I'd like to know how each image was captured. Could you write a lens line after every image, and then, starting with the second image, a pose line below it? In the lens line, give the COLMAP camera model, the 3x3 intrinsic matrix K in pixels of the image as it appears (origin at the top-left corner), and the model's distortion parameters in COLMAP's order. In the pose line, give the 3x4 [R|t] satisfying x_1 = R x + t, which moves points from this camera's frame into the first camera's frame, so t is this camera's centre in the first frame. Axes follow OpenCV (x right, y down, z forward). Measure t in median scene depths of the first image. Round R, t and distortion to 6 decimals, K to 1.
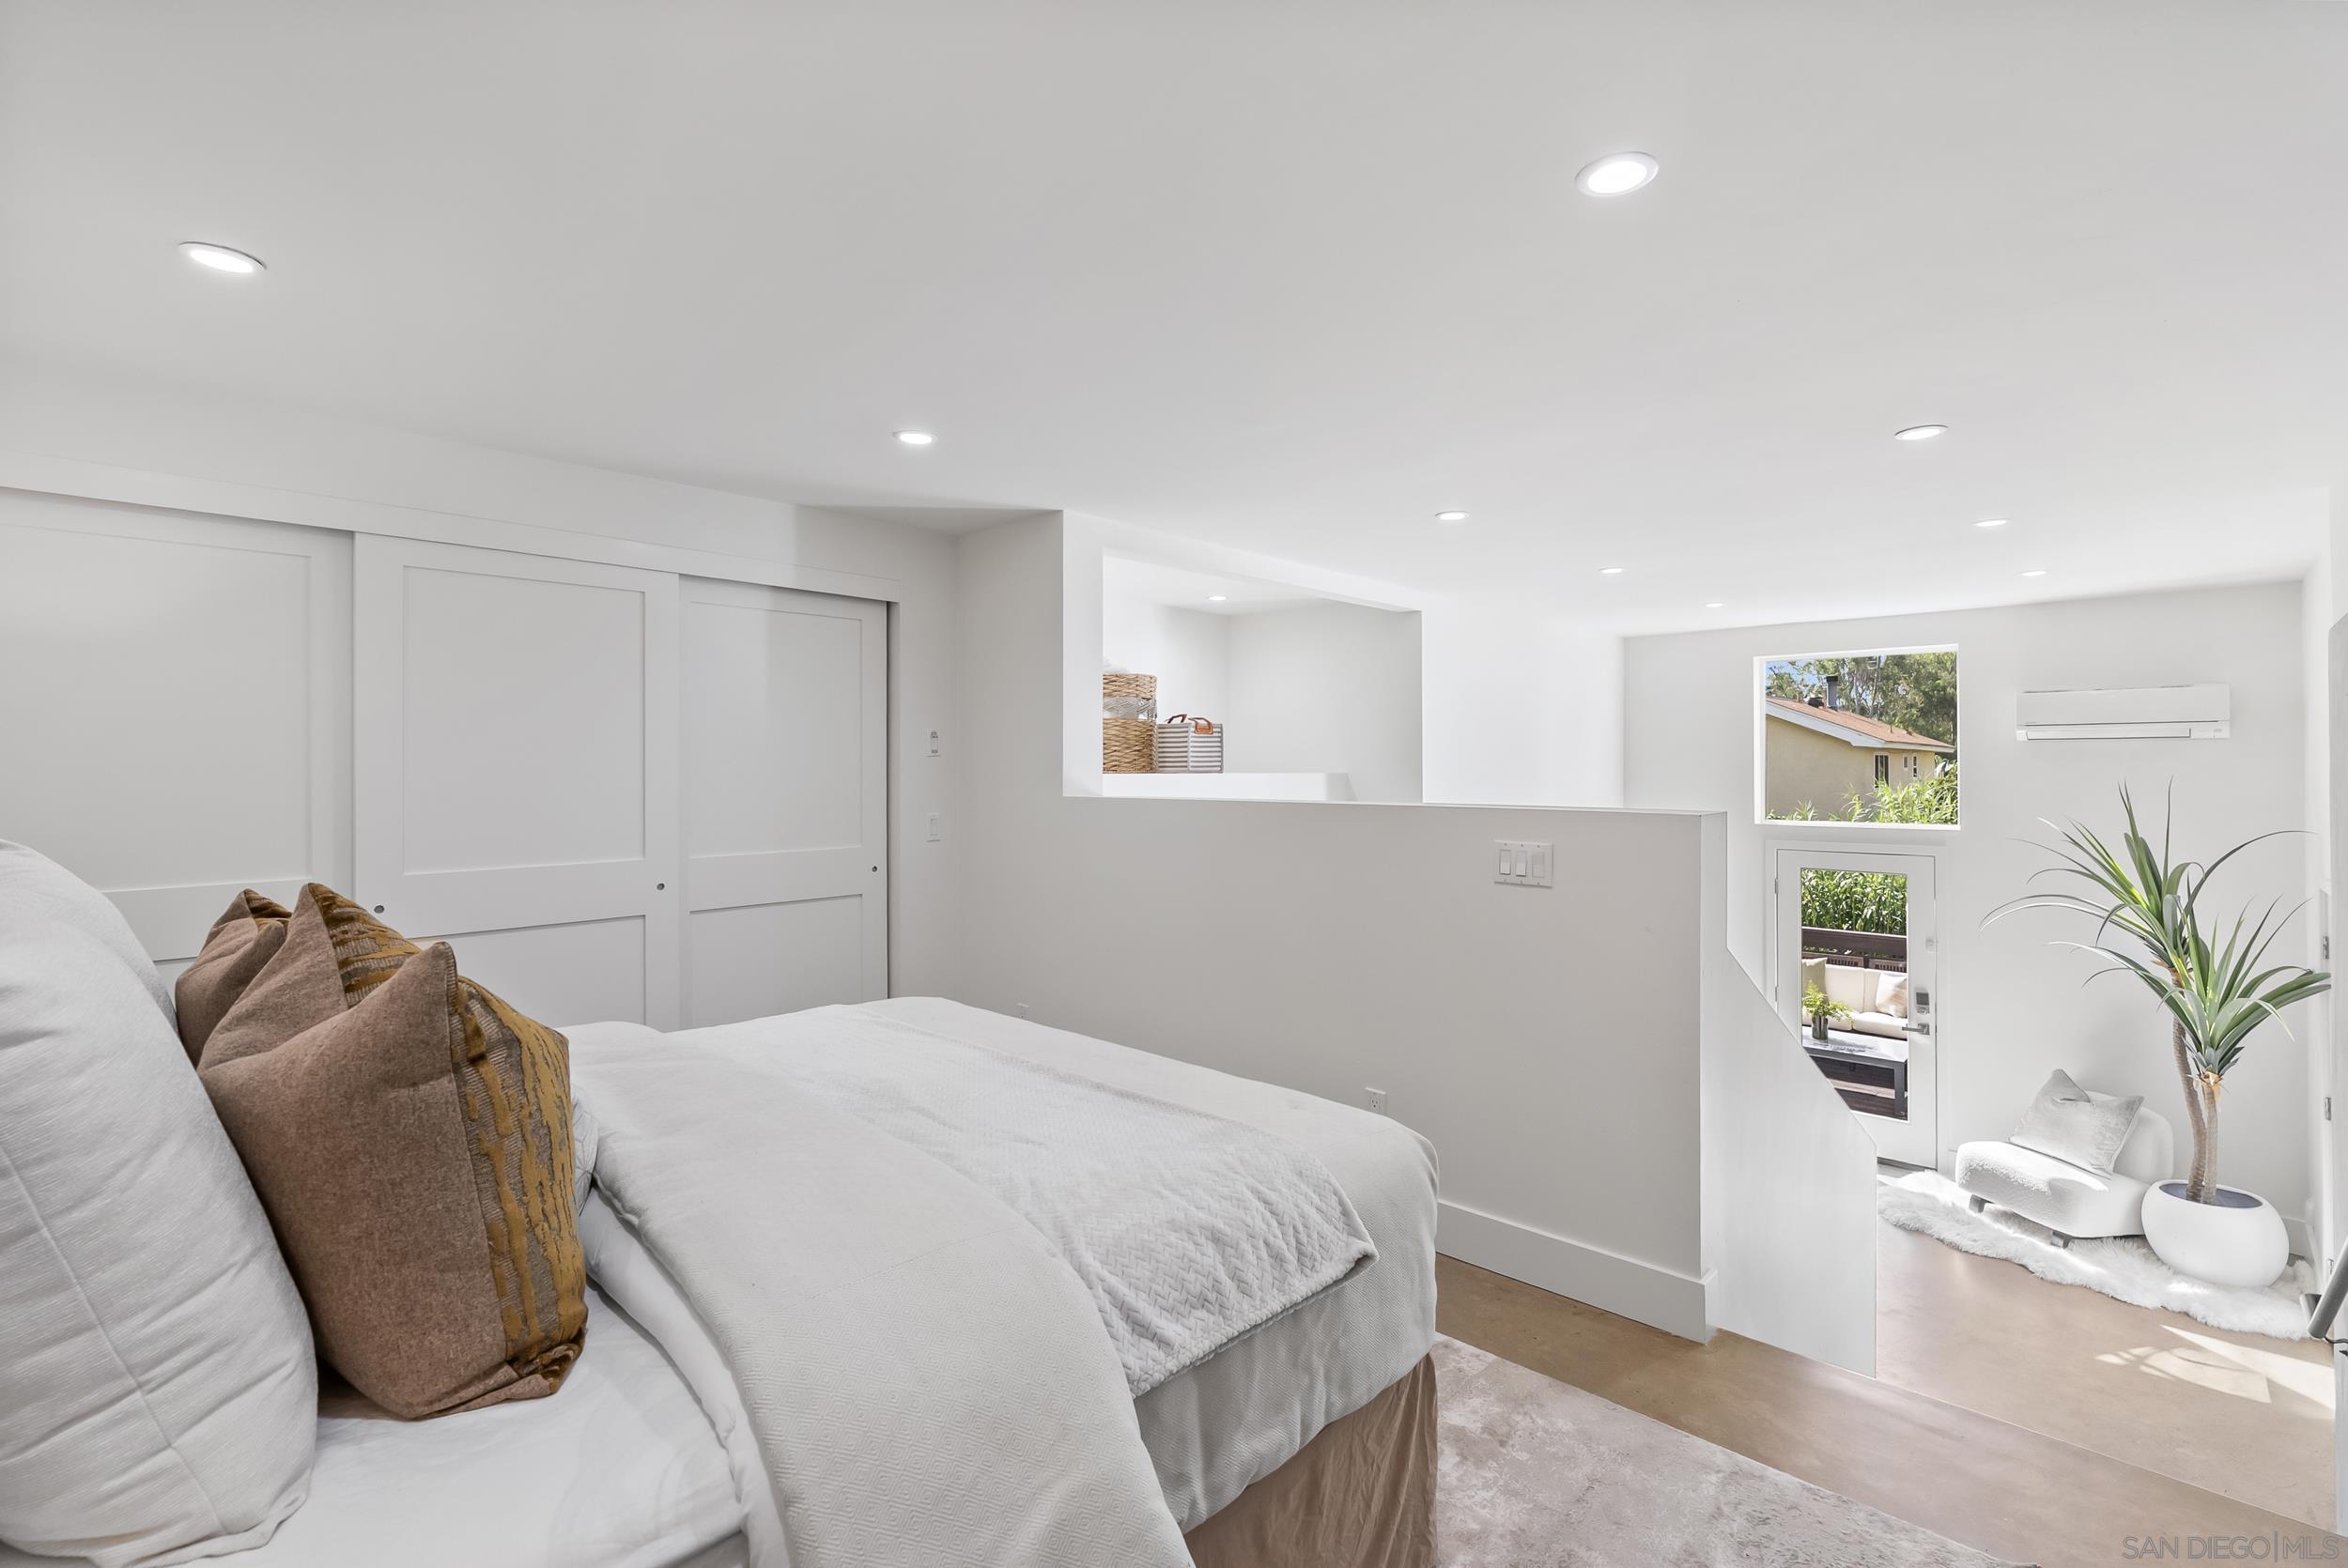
lens RADIAL K [[1065.3, 0, 1181.5], [0, 1065.3, 763.3], [0, 0, 1]] dist [-0.001452, -0.000513]
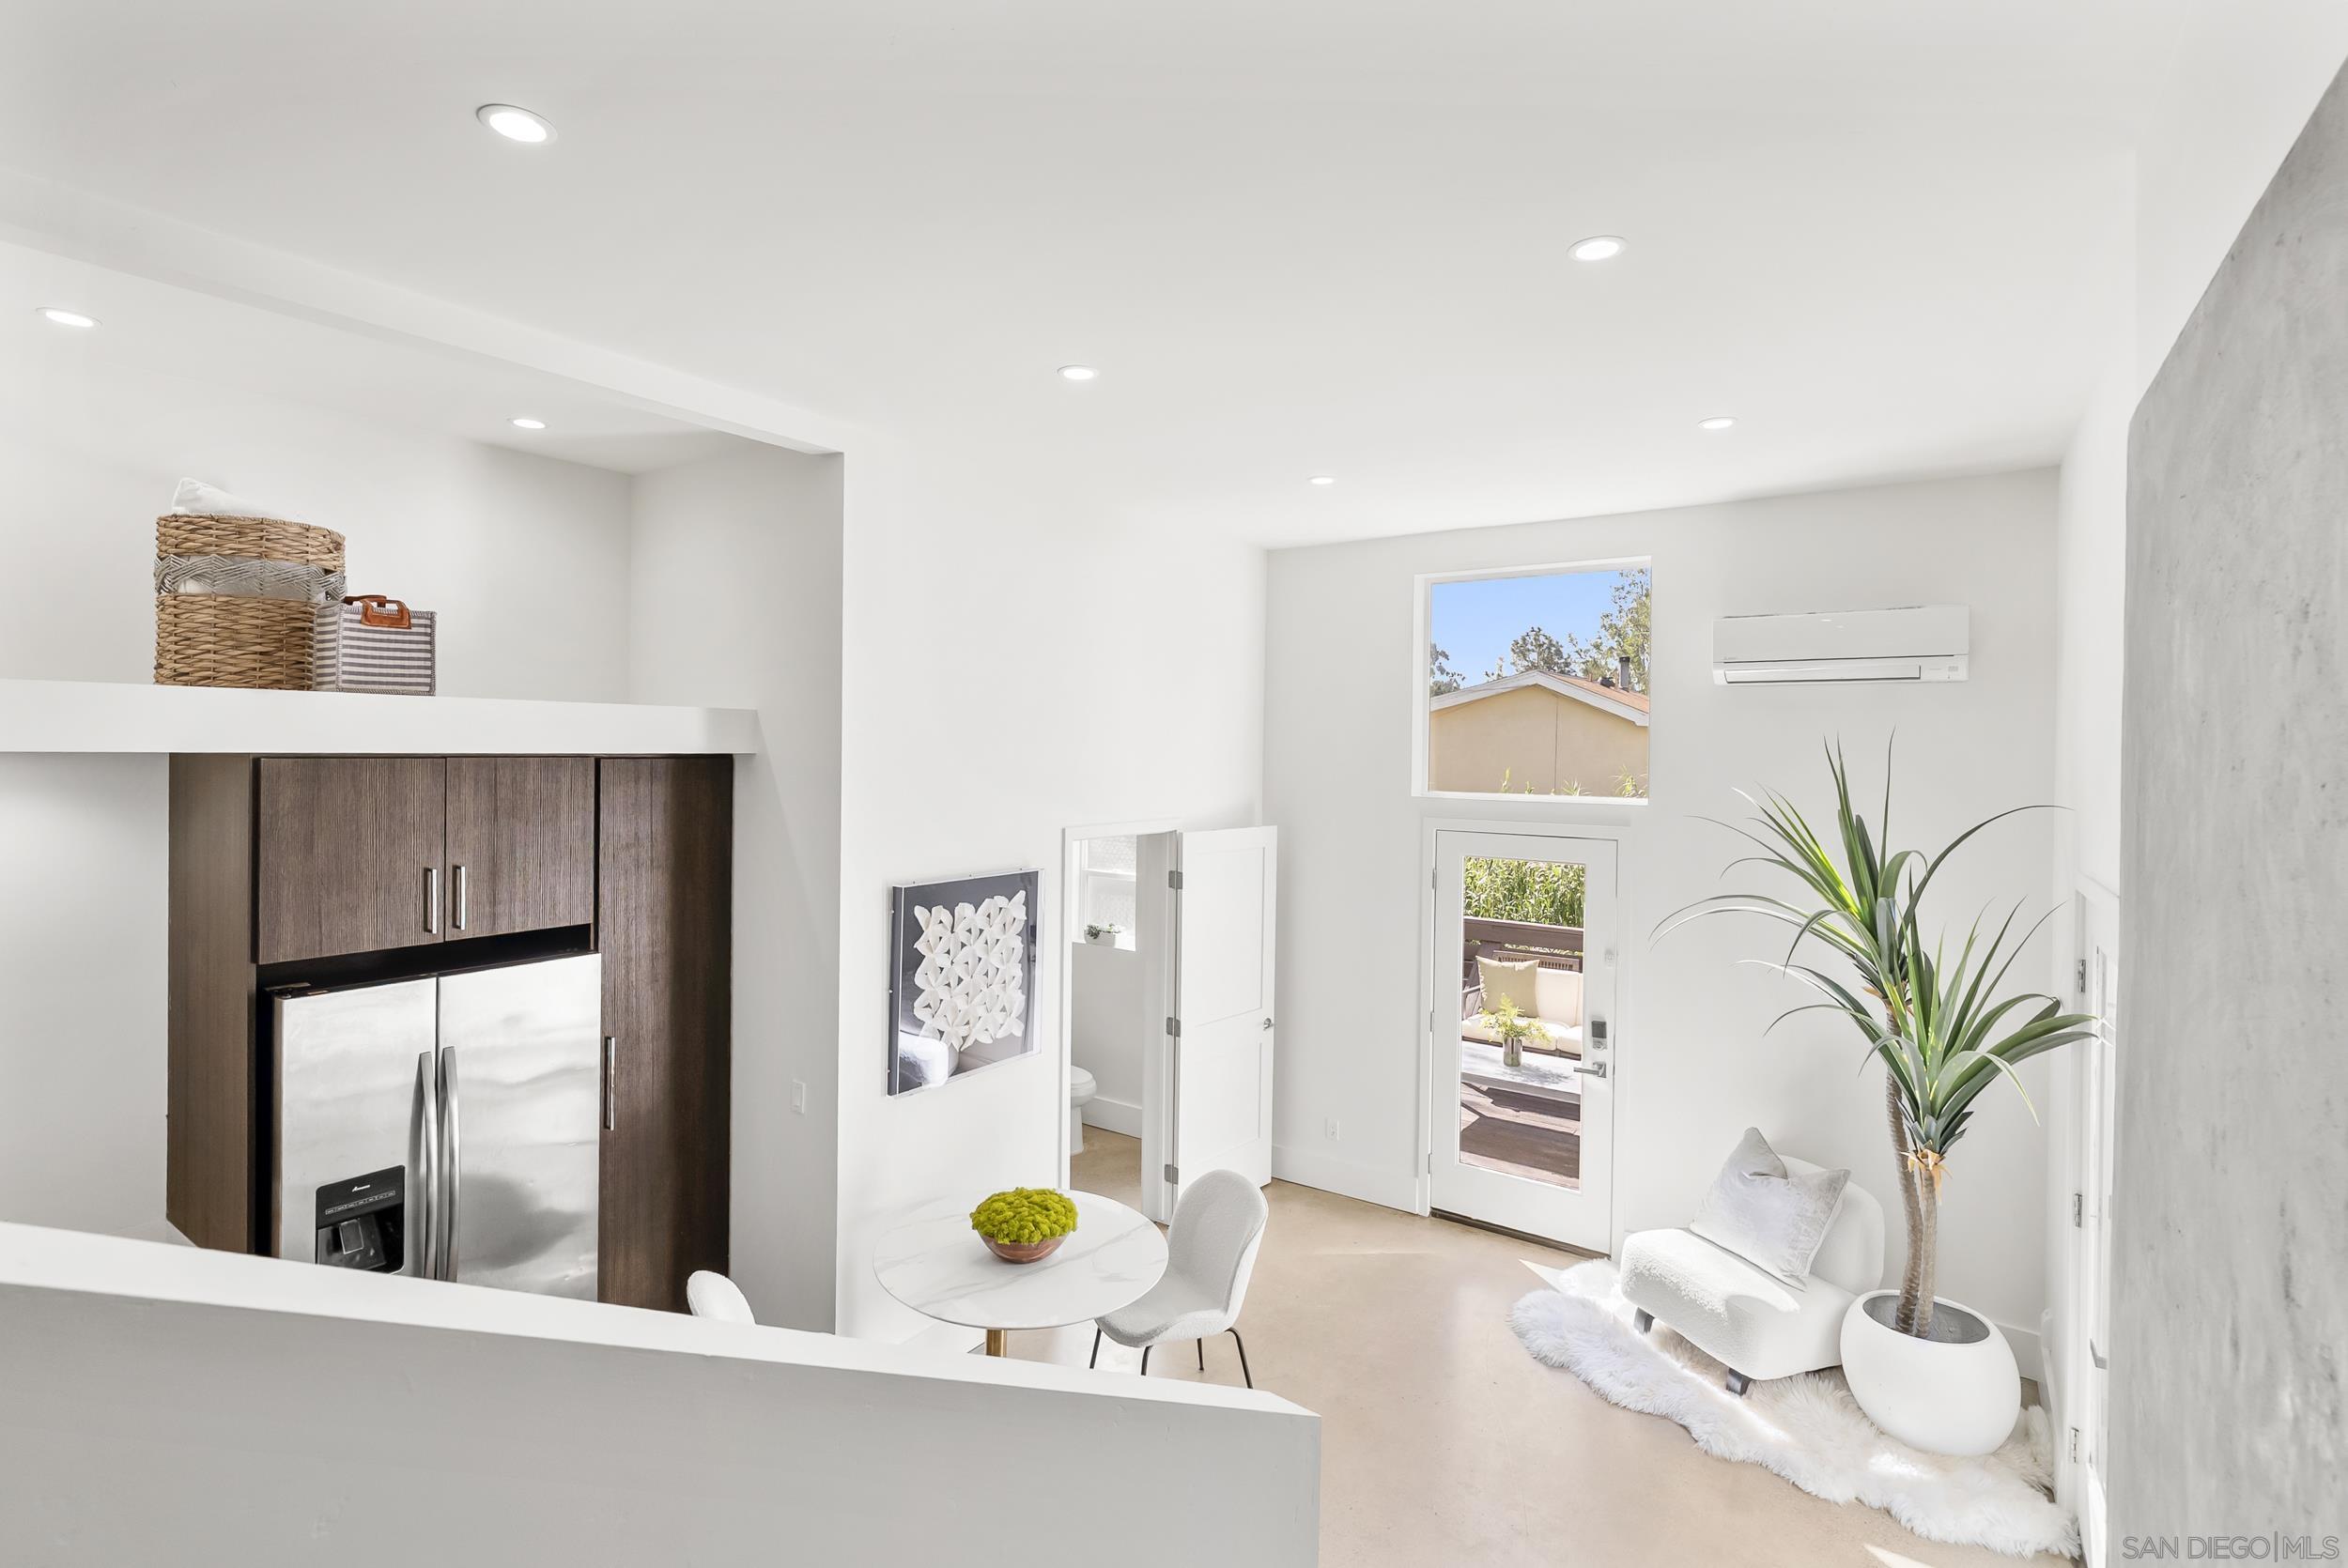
lens RADIAL K [[1089.0, 0, 1185.1], [0, 1089.0, 761.1], [0, 0, 1]] dist [-0.001498, 0.000344]
pose [[0.988651, 0.011740, 0.149772, 0.352906], [-0.014422, 0.999754, 0.016835, 0.028023], [-0.149537, -0.018804, 0.988577, 0.350082]]
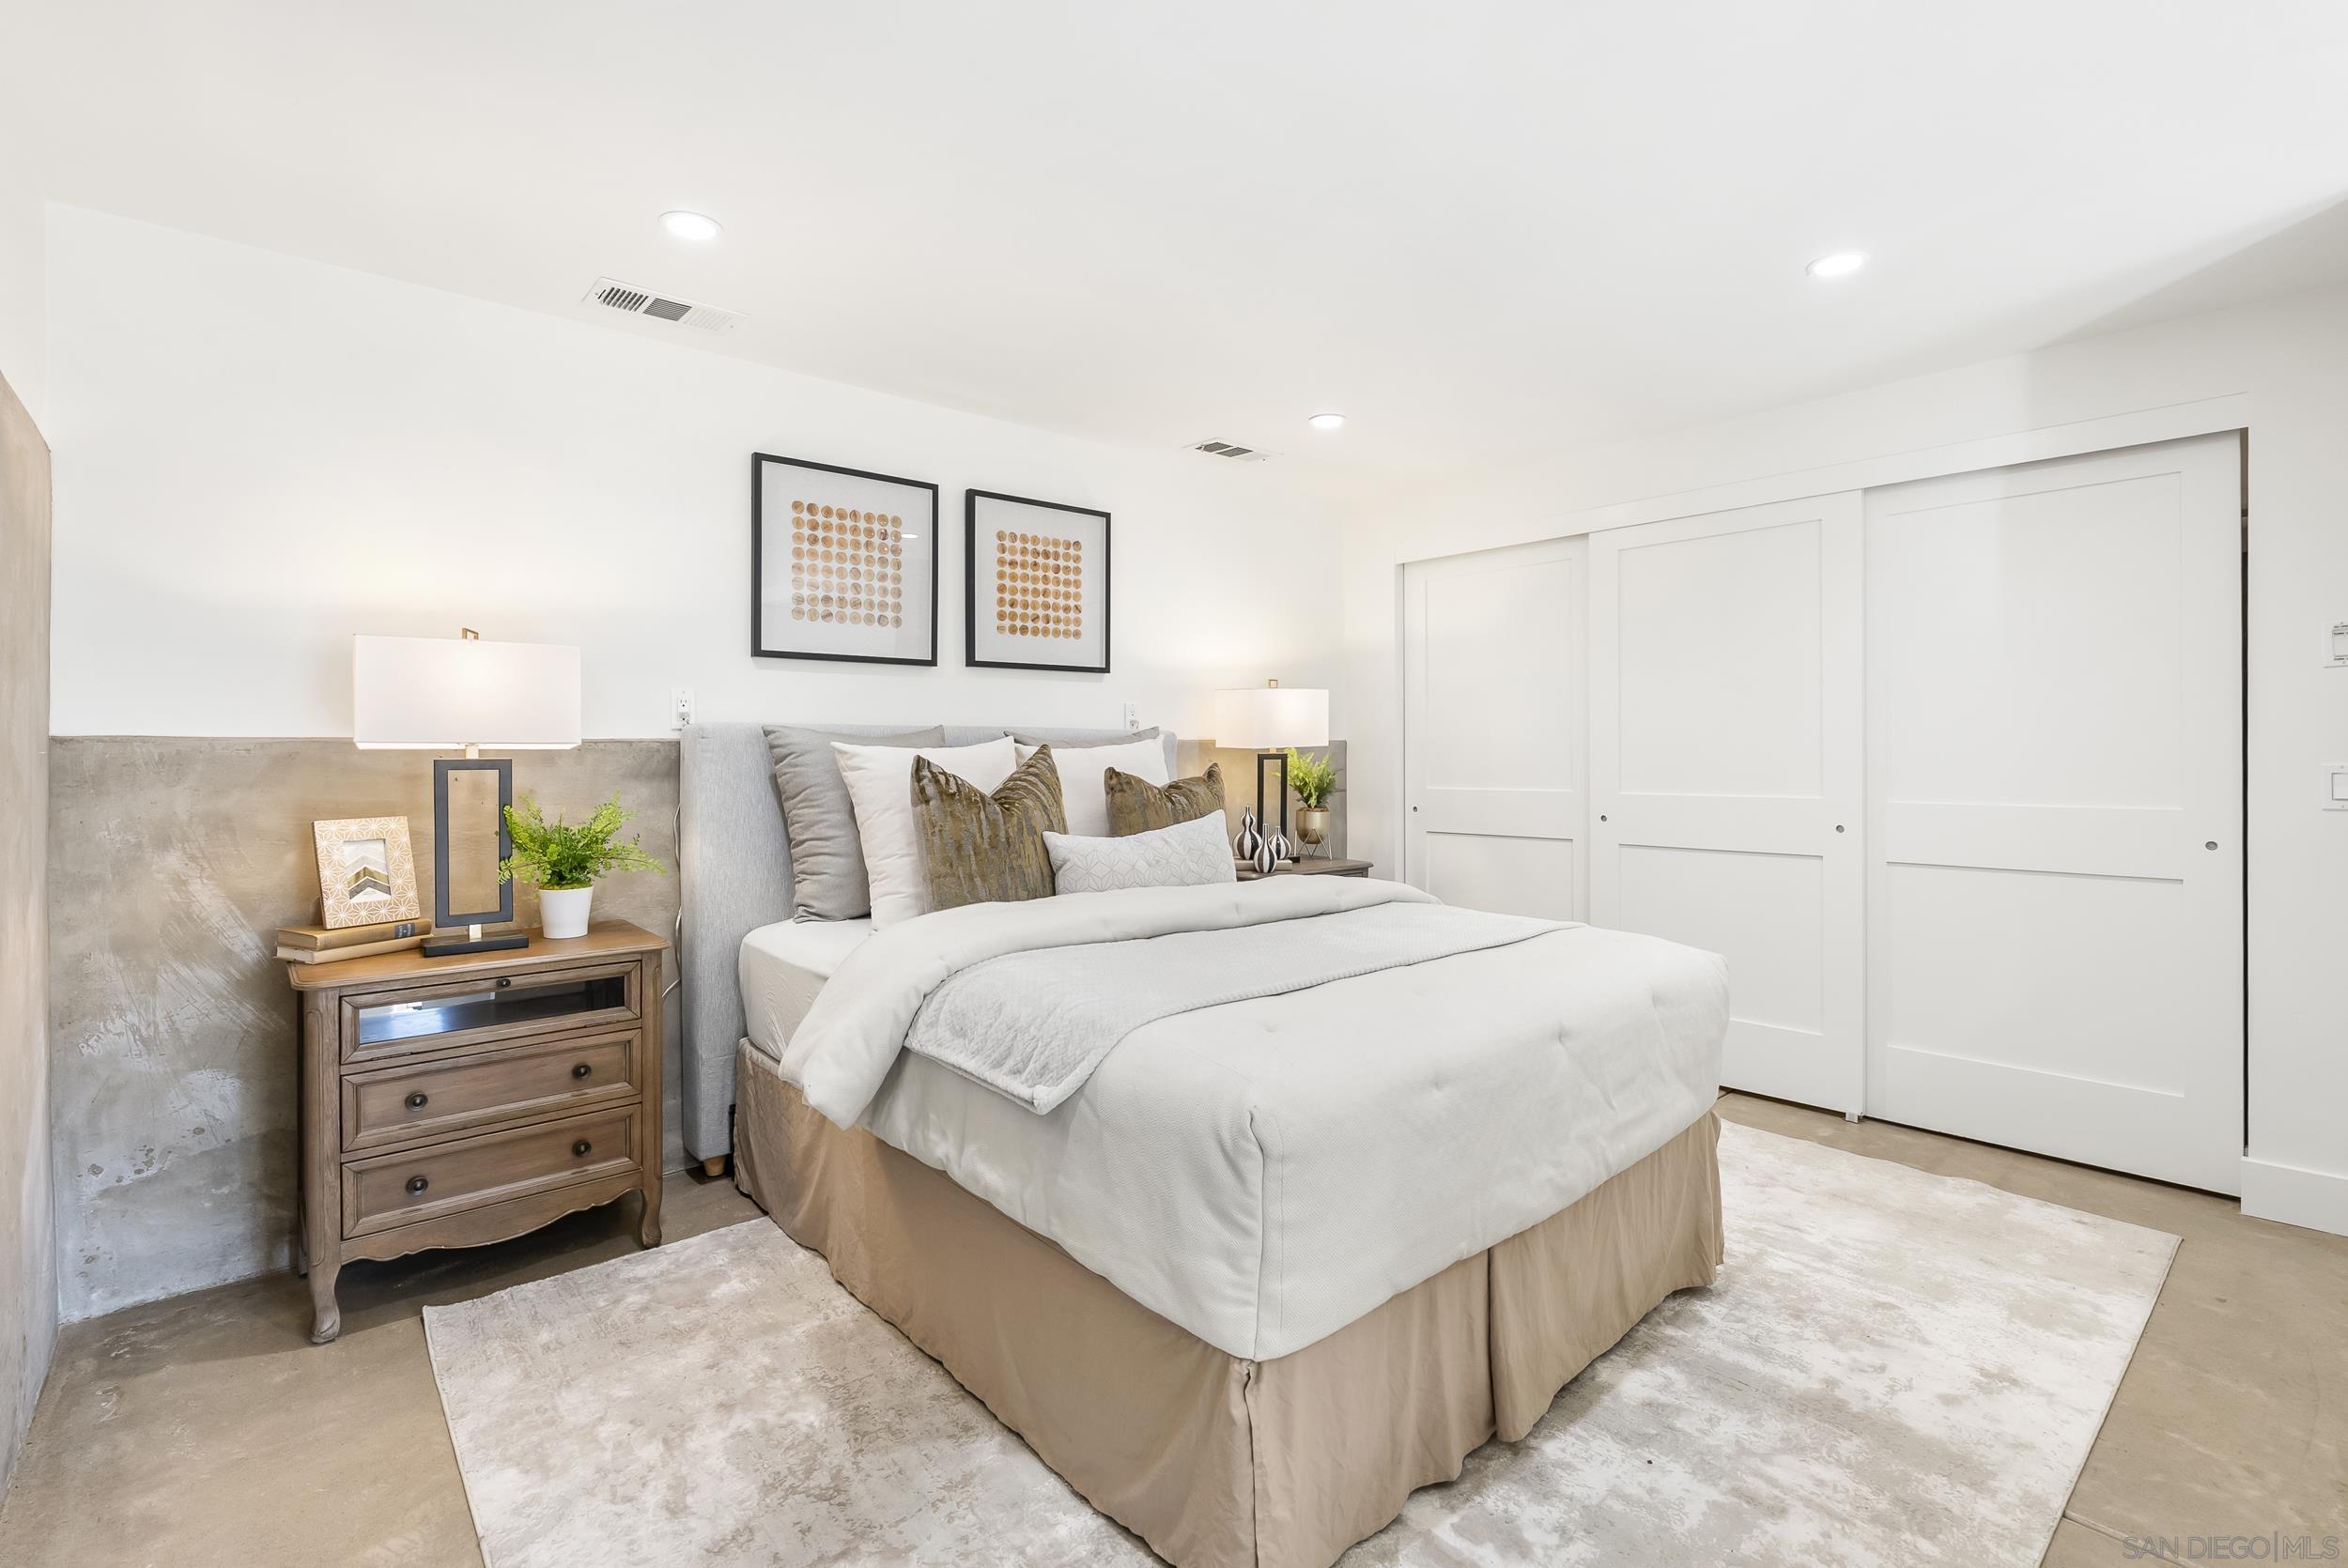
lens RADIAL K [[1089.0, 0, 1185.1], [0, 1089.0, 761.1], [0, 0, 1]] dist [-0.001498, 0.000344]
pose [[-0.091774, 0.006493, -0.995759, 1.206251], [0.005931, 0.999965, 0.005974, 0.109492], [0.995762, -0.005358, -0.091810, 1.196349]]
